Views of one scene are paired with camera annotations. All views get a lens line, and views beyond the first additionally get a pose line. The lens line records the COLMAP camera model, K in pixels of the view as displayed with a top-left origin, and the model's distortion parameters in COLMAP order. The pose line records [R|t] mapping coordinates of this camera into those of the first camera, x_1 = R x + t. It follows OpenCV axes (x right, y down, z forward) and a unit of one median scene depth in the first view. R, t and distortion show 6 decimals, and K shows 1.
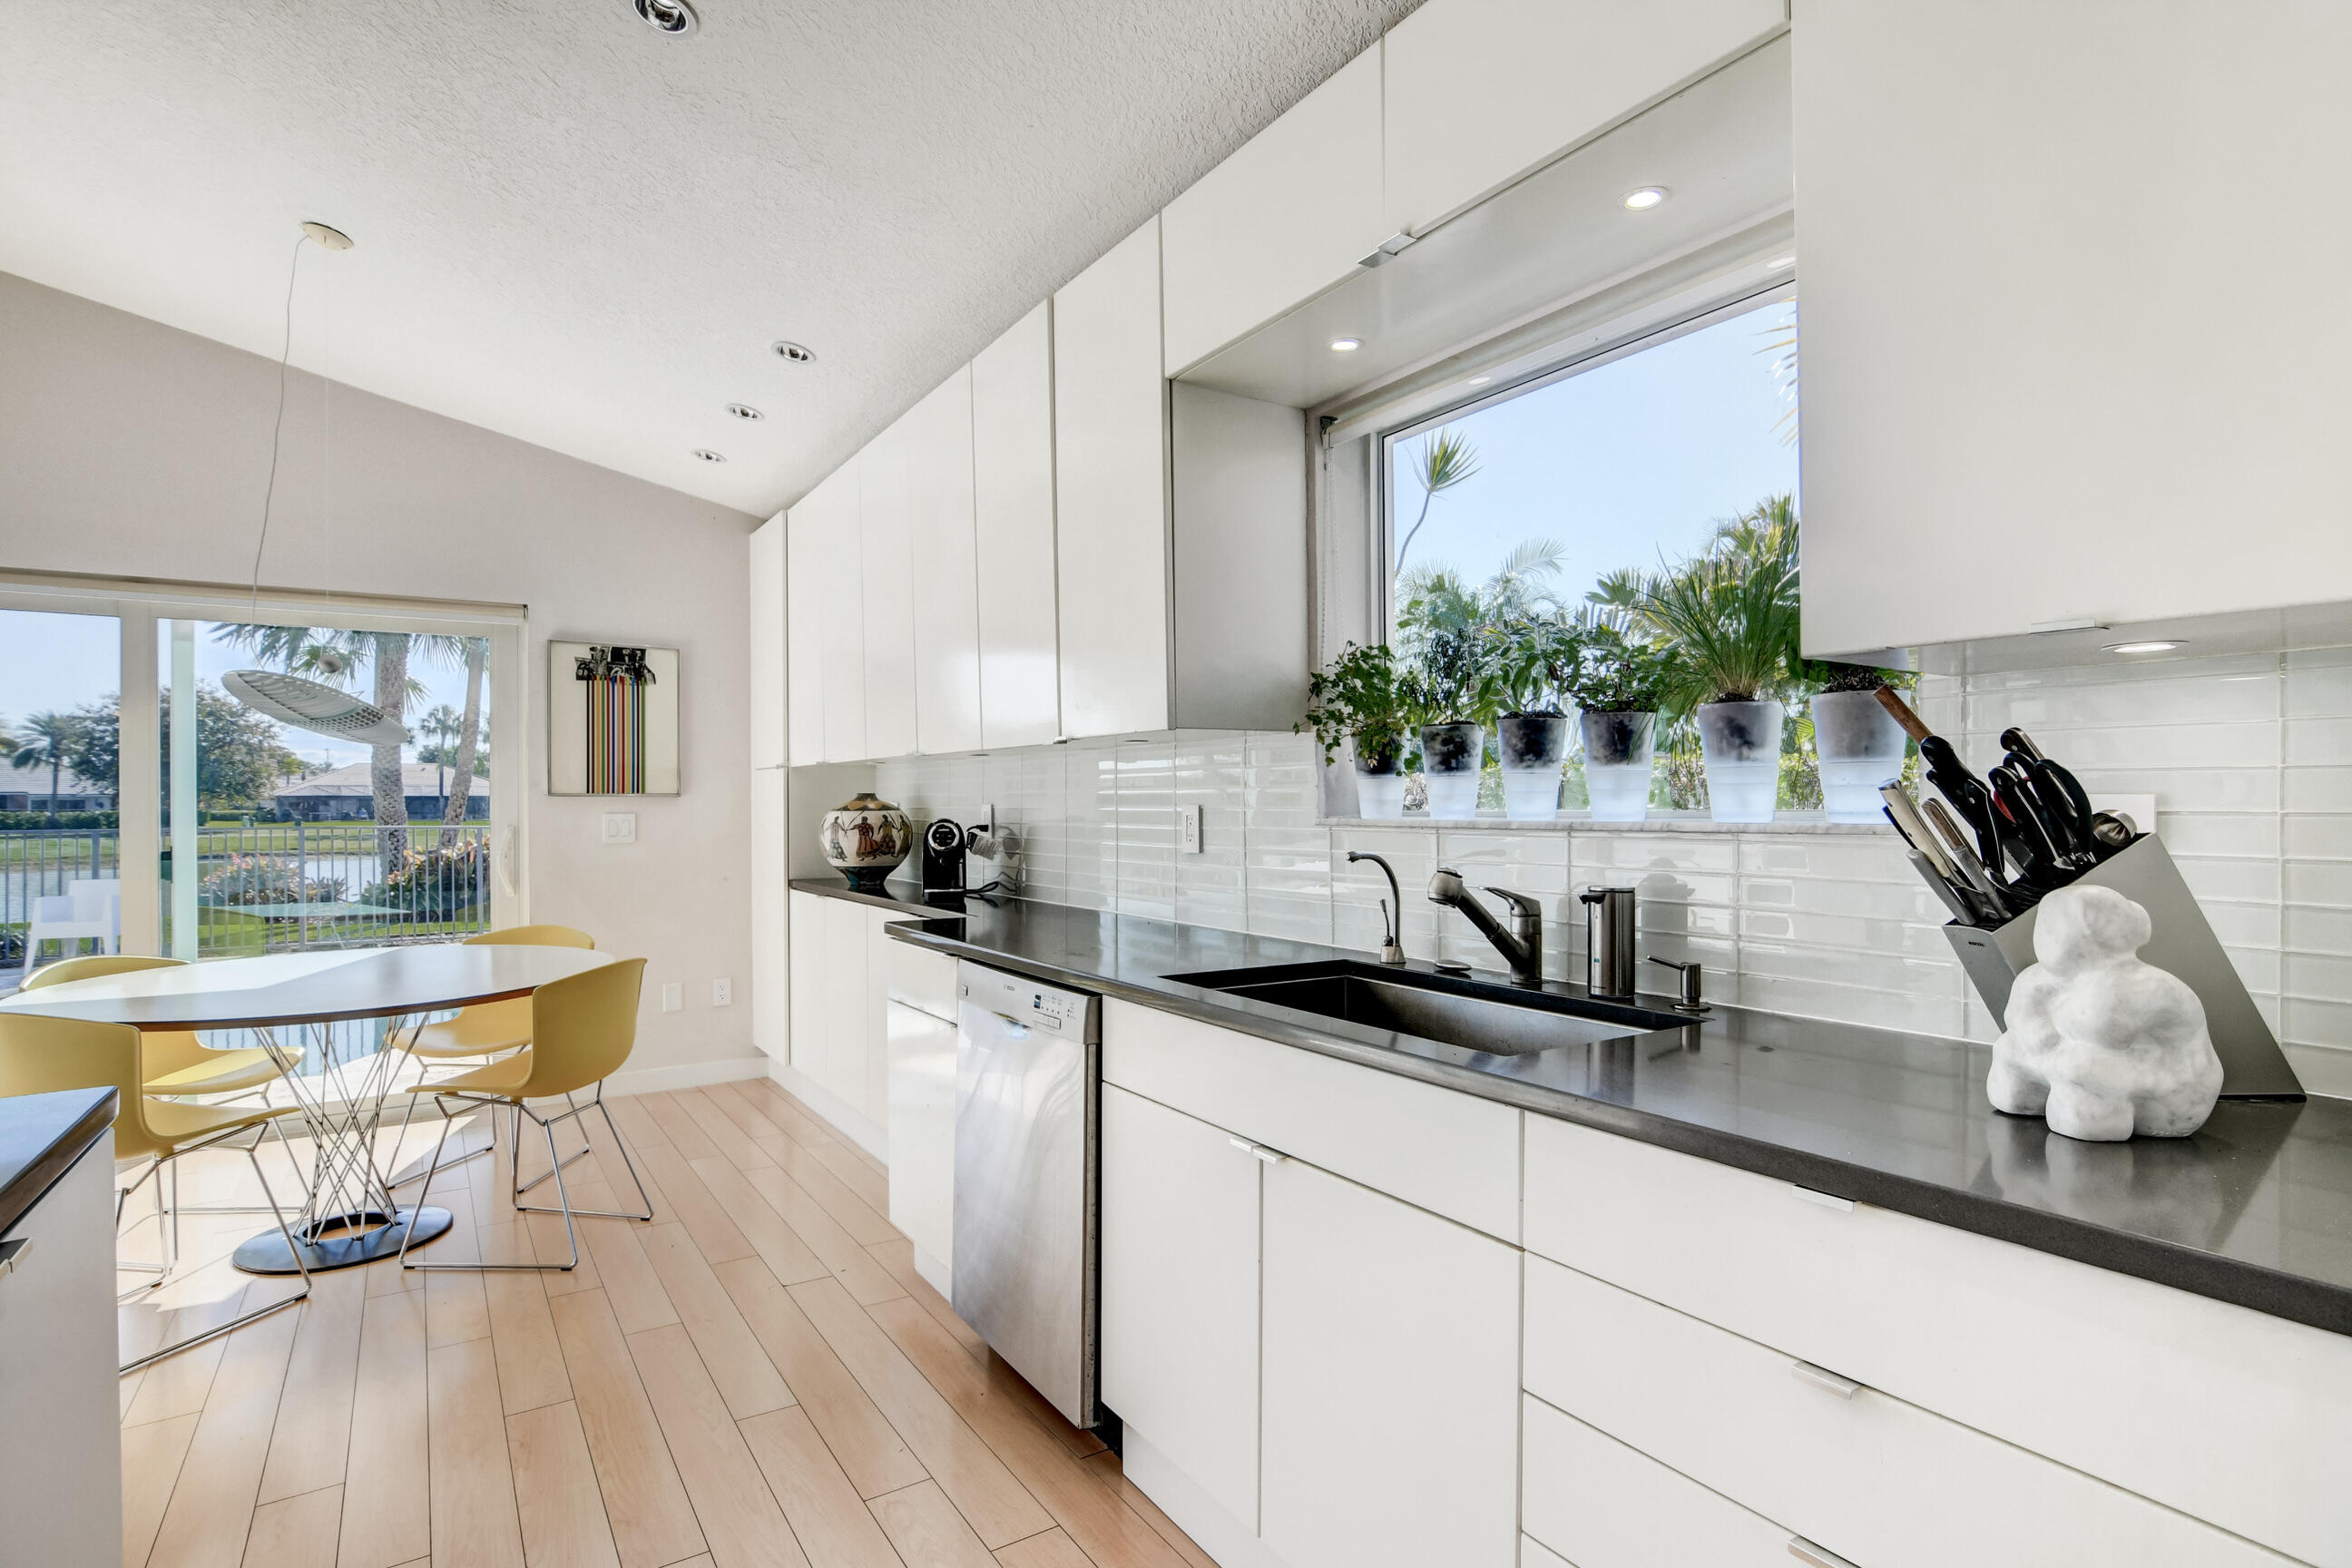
lens RADIAL K [[1149.7, 0, 1176.8], [0, 1149.7, 795.9], [0, 0, 1]] dist [-0.030365, 0.011565]
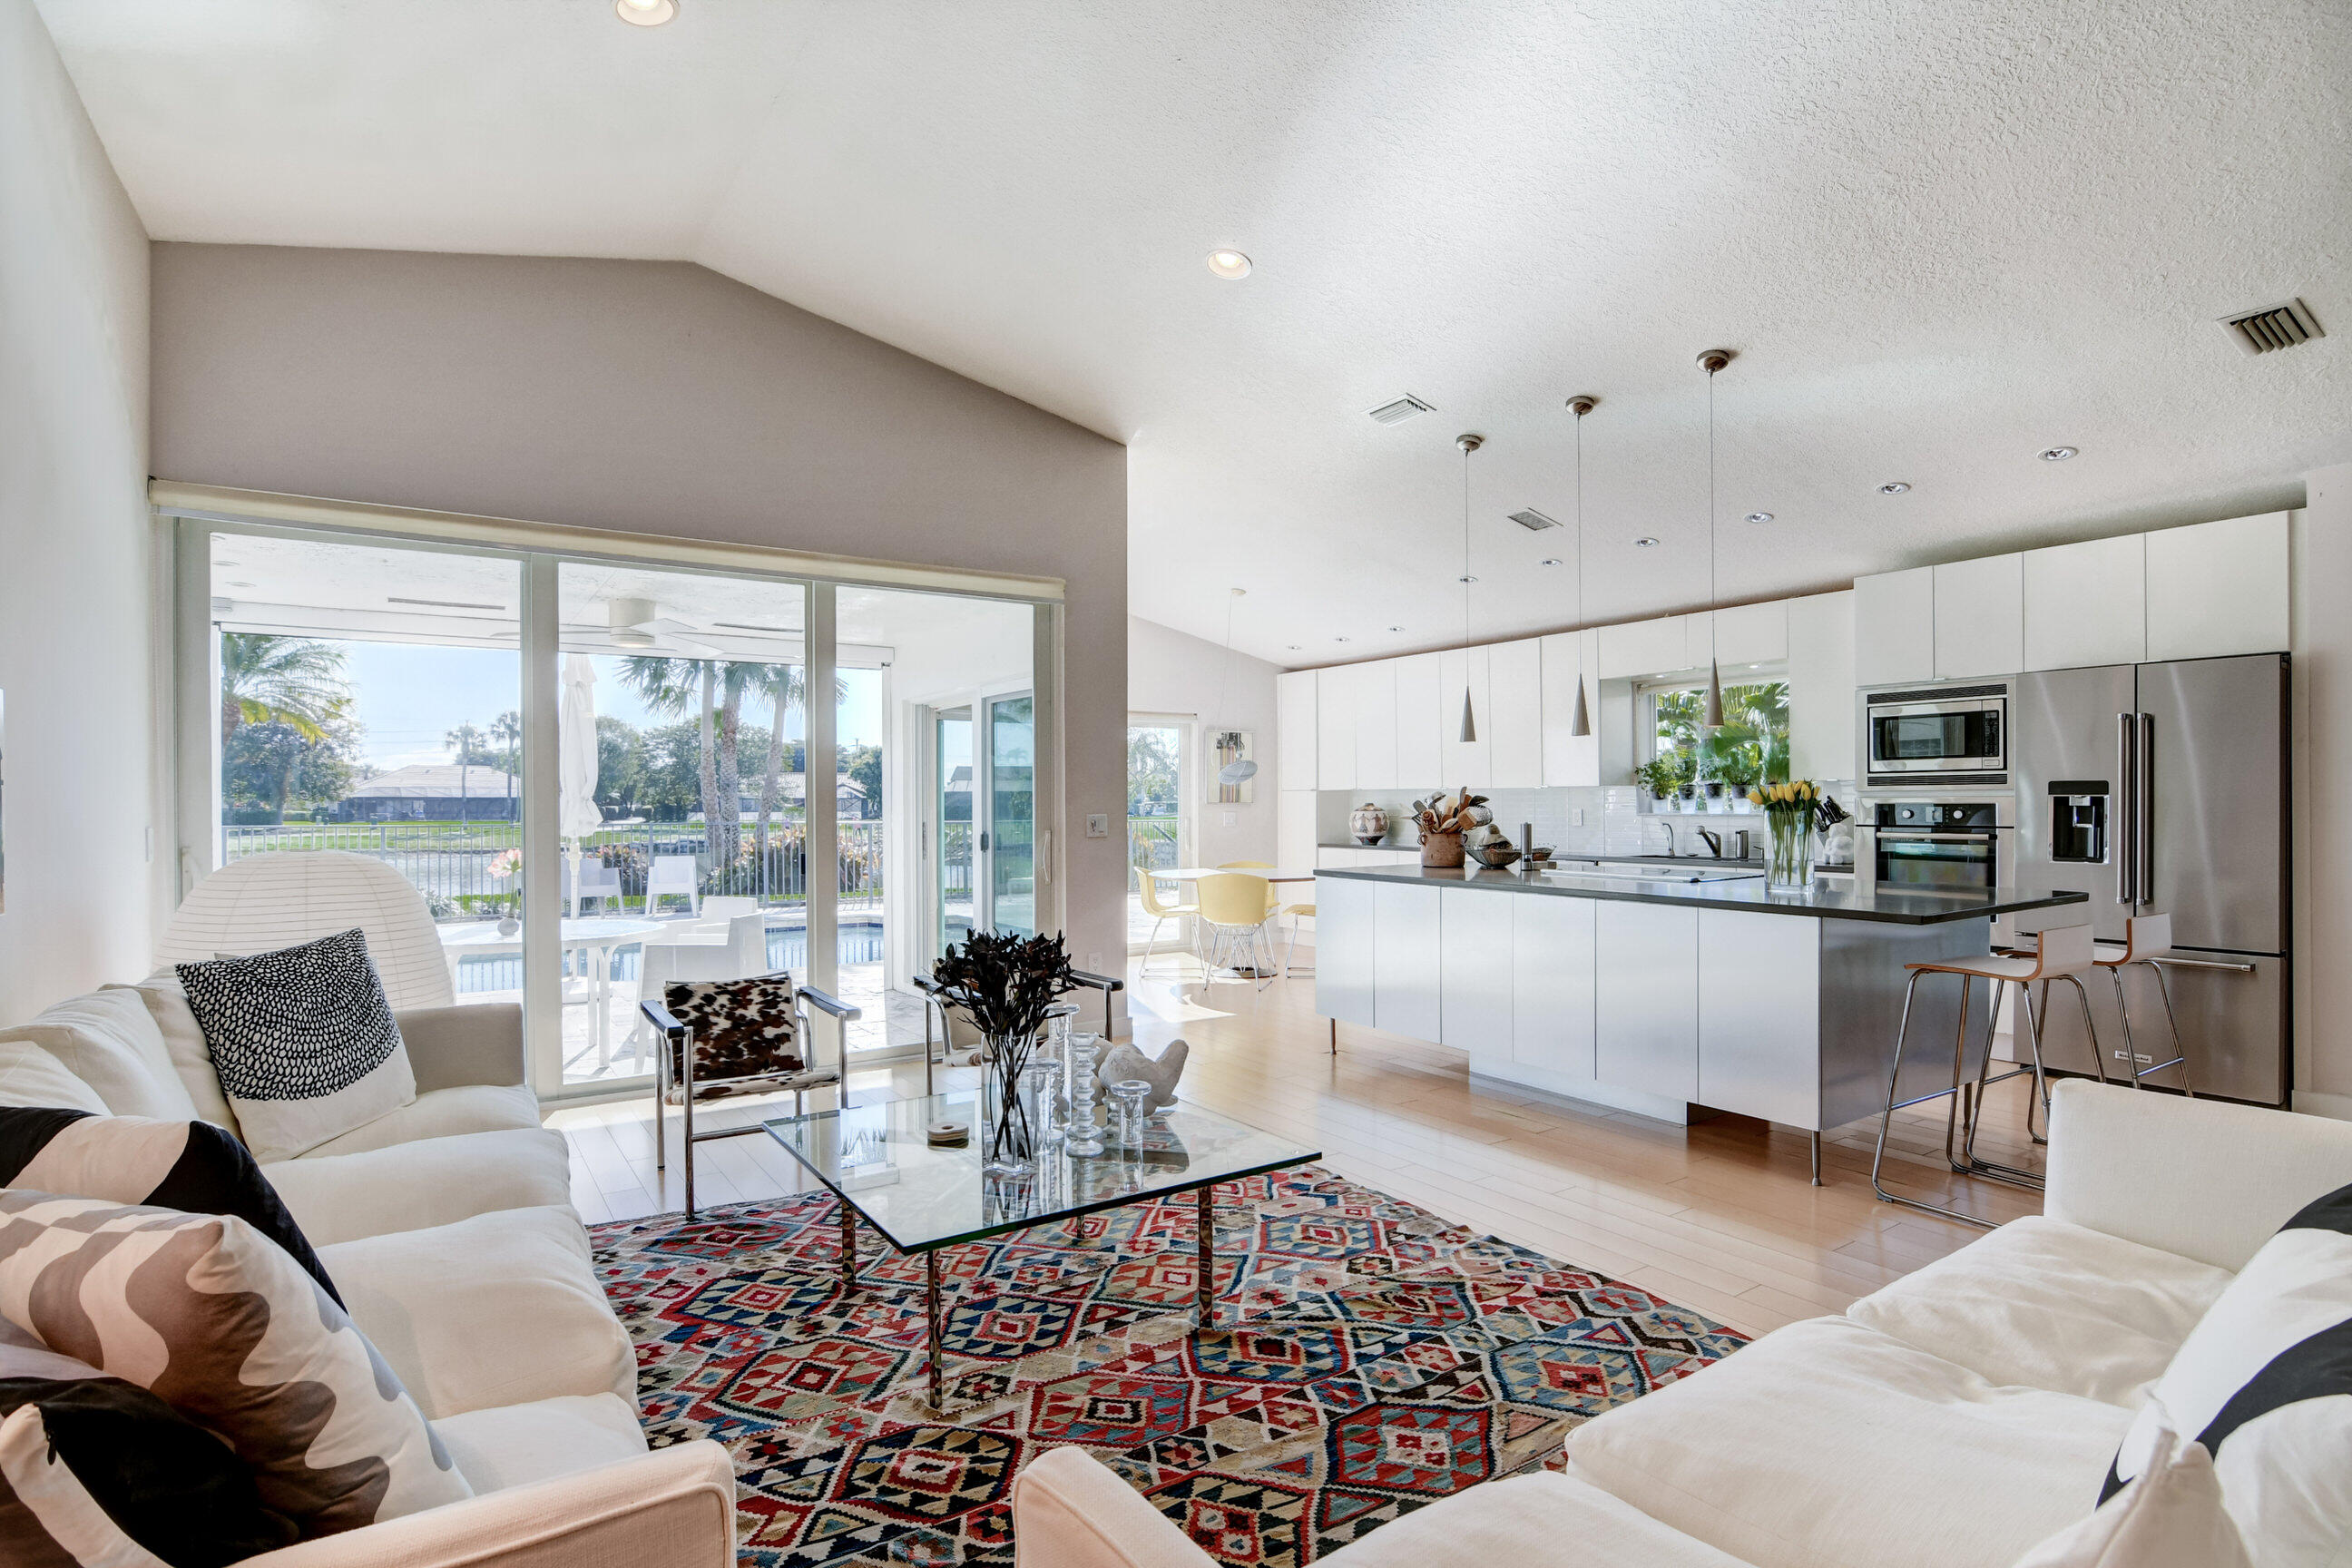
lens RADIAL K [[1149.7, 0, 1168.4], [0, 1149.7, 811.6], [0, 0, 1]] dist [-0.030365, 0.011565]
pose [[0.999999, 0.000970, -0.001140, -0.599485], [-0.000956, 0.999921, 0.012548, -0.011866], [0.001152, -0.012547, 0.999921, -1.105009]]
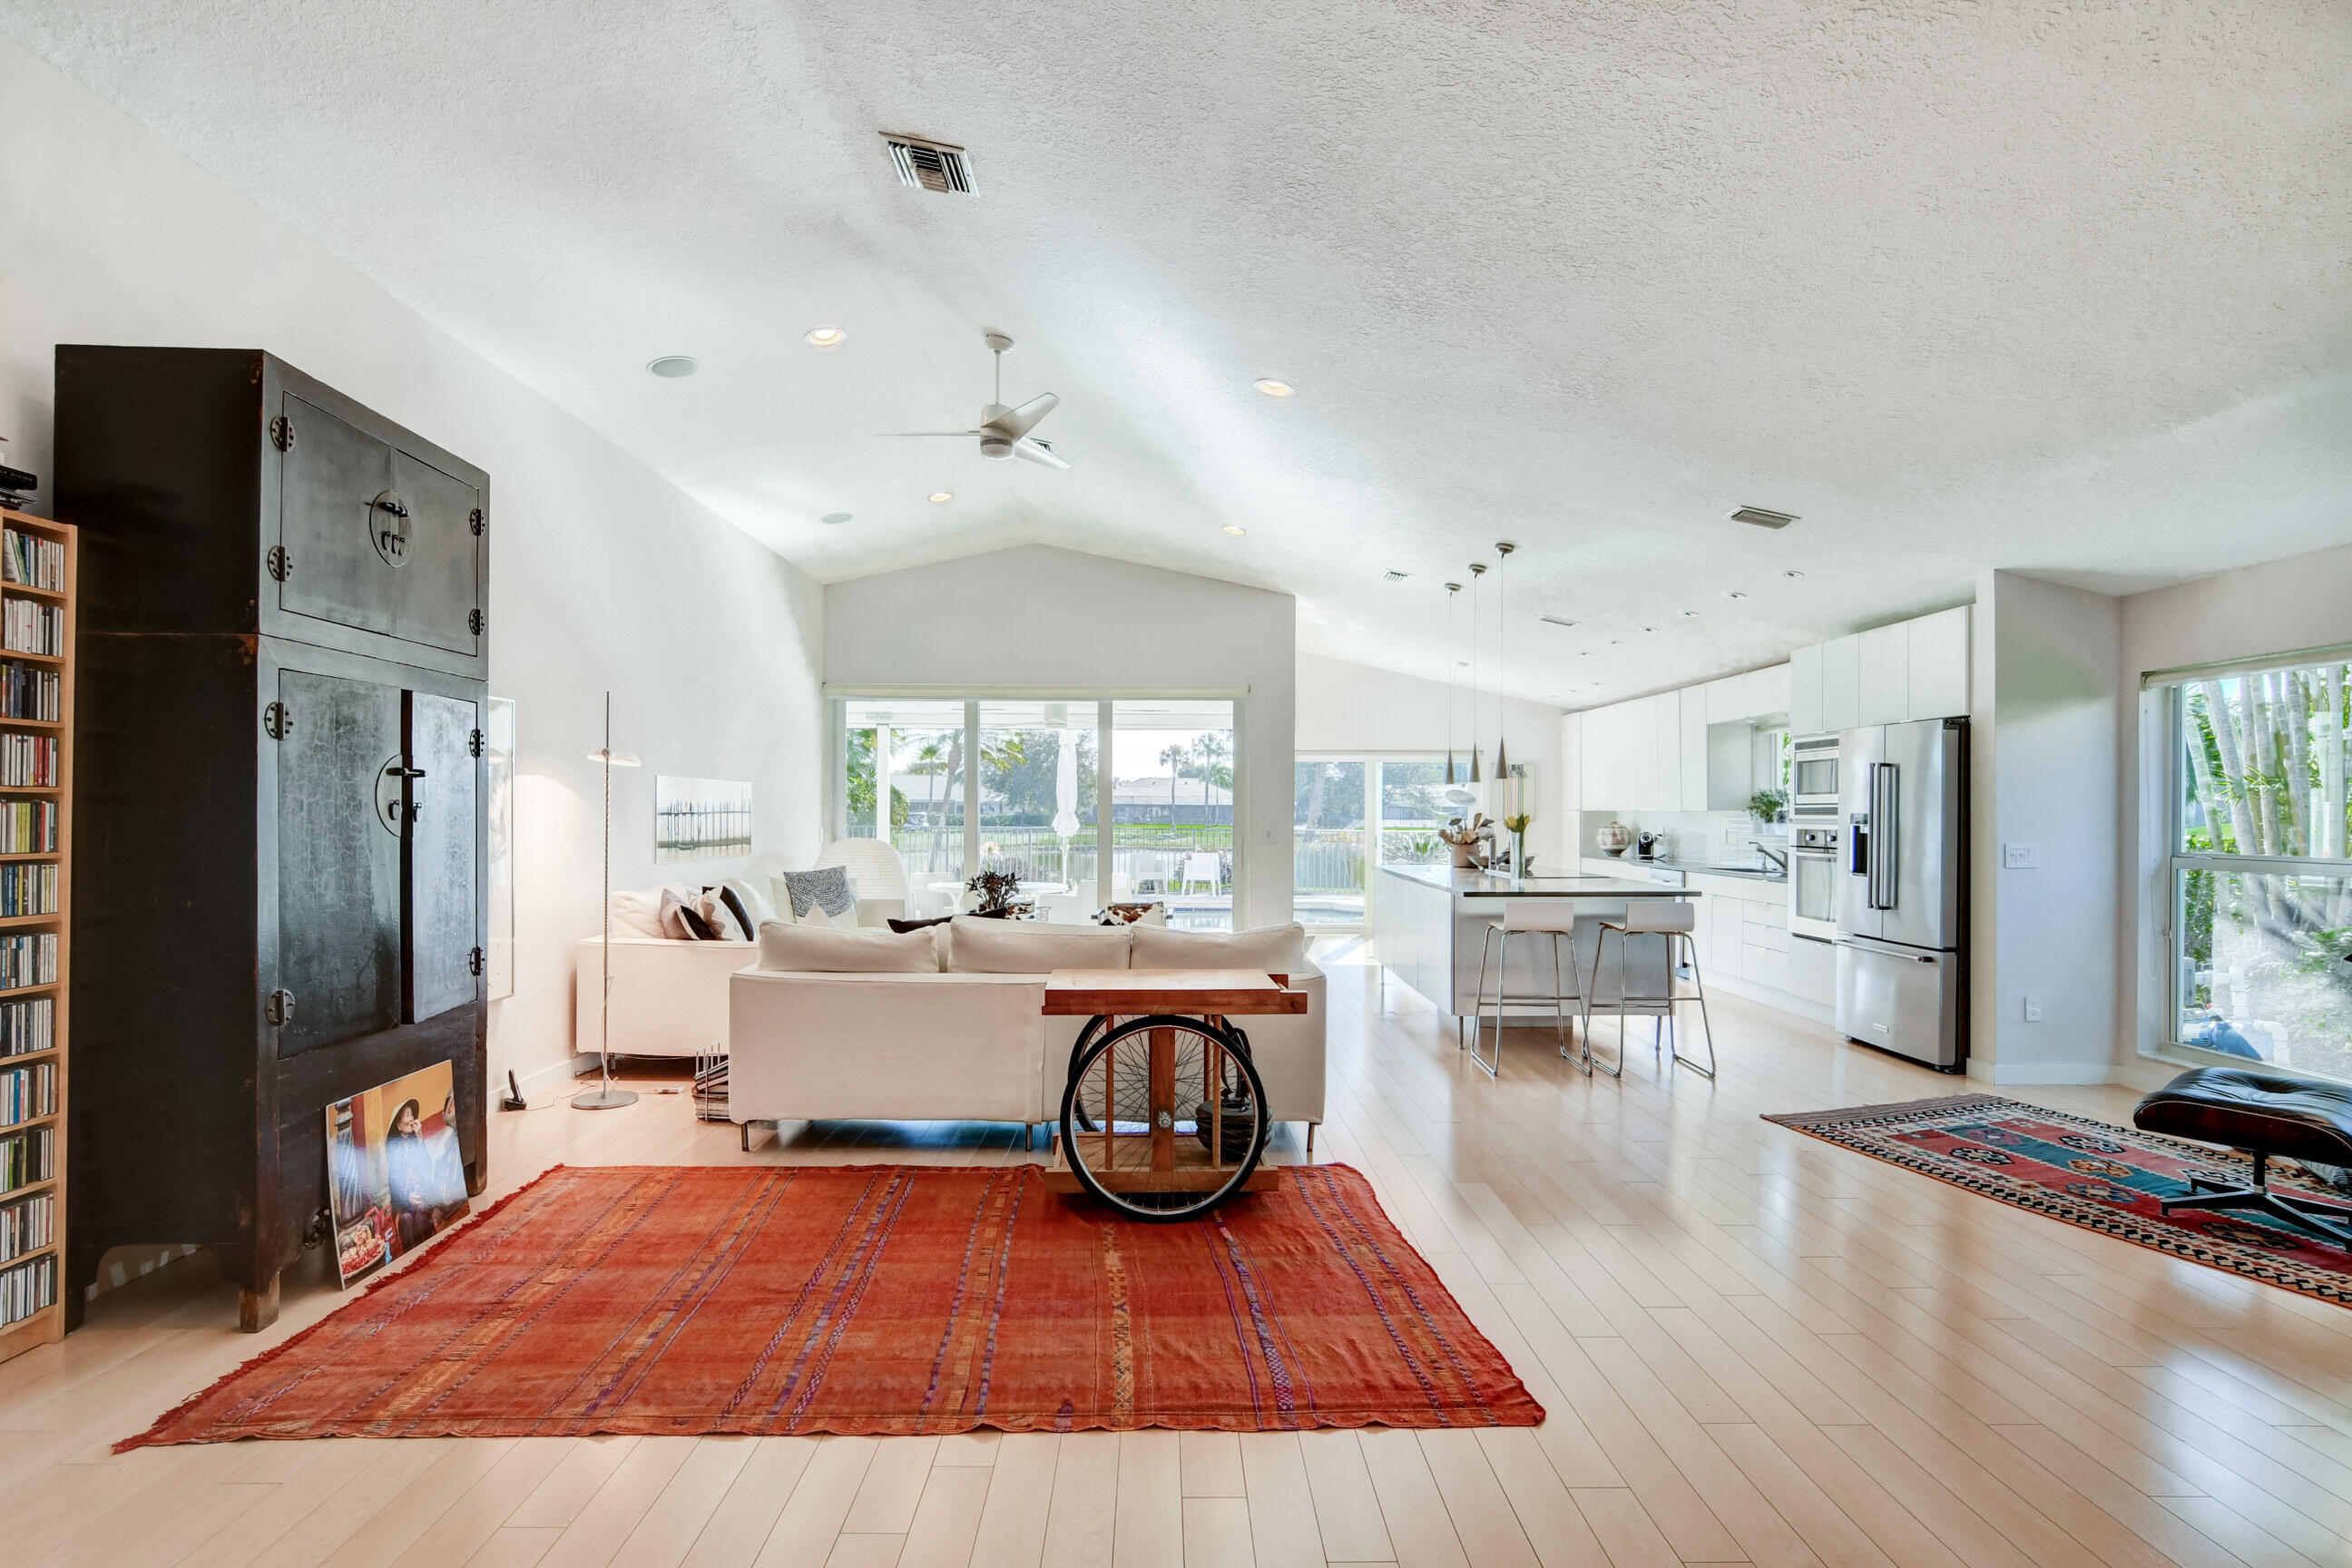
lens RADIAL K [[1149.7, 0, 1171.6], [0, 1149.7, 805.0], [0, 0, 1]] dist [-0.030365, 0.011565]
pose [[0.838159, 0.006667, -0.545385, 0.292763], [-0.006738, 0.999976, 0.001869, -0.036243], [0.545384, 0.002108, 0.838184, -1.649940]]
